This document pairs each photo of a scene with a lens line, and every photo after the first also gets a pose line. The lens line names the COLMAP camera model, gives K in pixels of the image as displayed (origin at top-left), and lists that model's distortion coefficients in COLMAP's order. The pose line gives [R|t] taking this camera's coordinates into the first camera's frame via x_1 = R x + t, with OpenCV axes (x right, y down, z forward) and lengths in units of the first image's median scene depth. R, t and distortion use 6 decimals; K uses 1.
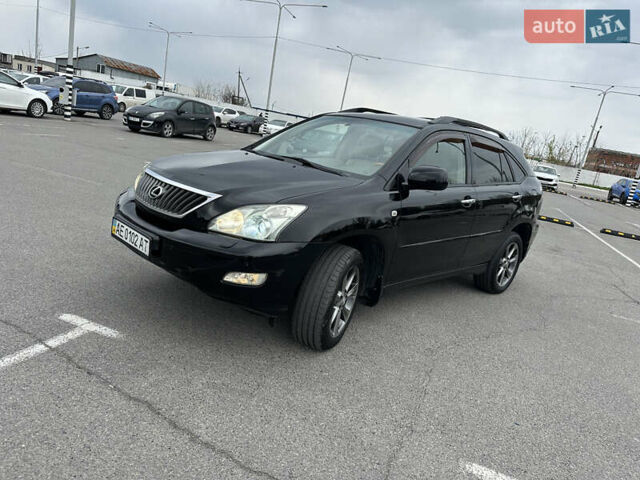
lens RADIAL K [[452.6, 0, 324.1], [0, 452.6, 230.6], [0, 0, 1]] dist [0.044044, -0.050343]
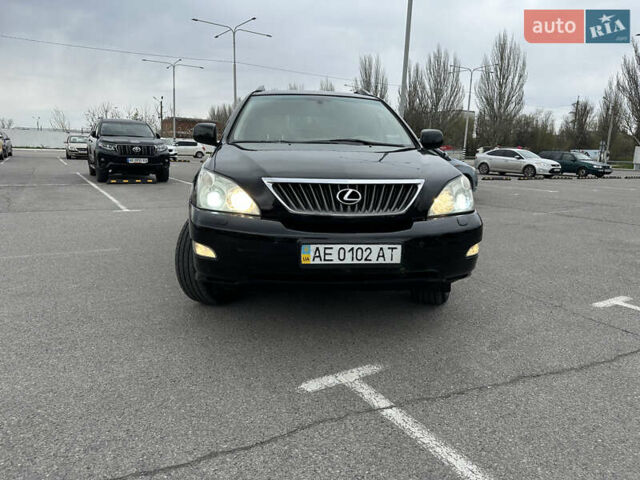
lens RADIAL K [[449.9, 0, 323.2], [0, 449.9, 231.9], [0, 0, 1]] dist [0.058206, -0.064904]
pose [[0.627453, -0.285641, 0.724370, -0.887275], [0.244462, 0.955512, 0.165032, -0.148195], [-0.739284, 0.073531, 0.669367, 0.418337]]
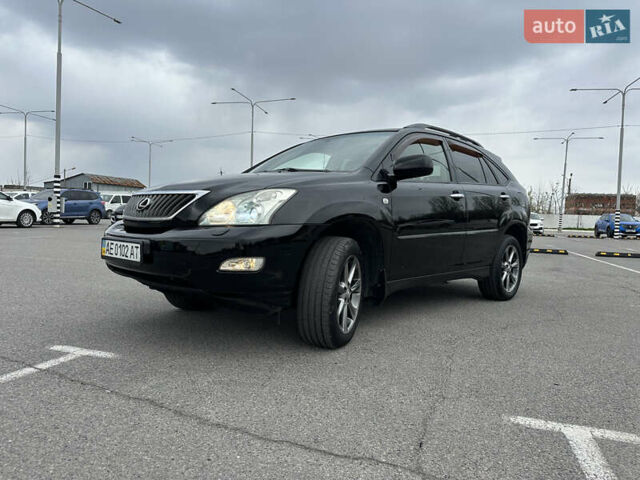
lens RADIAL K [[451.6, 0, 318.2], [0, 451.6, 229.4], [0, 0, 1]] dist [0.040190, -0.042852]
pose [[0.990276, -0.137882, 0.018515, -0.017078], [0.138916, 0.972835, -0.185188, 0.178142], [0.007522, 0.185959, 0.982529, 0.037105]]
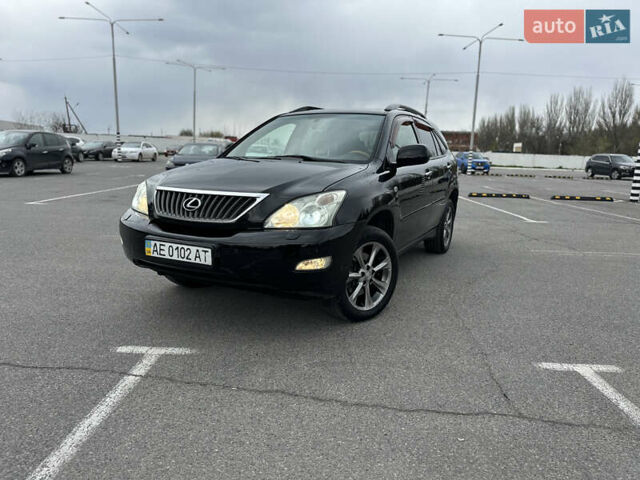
lens RADIAL K [[449.4, 0, 323.0], [0, 449.4, 239.7], [0, 0, 1]] dist [0.051578, -0.054187]
pose [[0.940415, -0.196222, 0.277699, -0.348242], [0.195588, 0.980219, 0.030272, 0.015845], [-0.278146, 0.025847, 0.960191, -0.025647]]
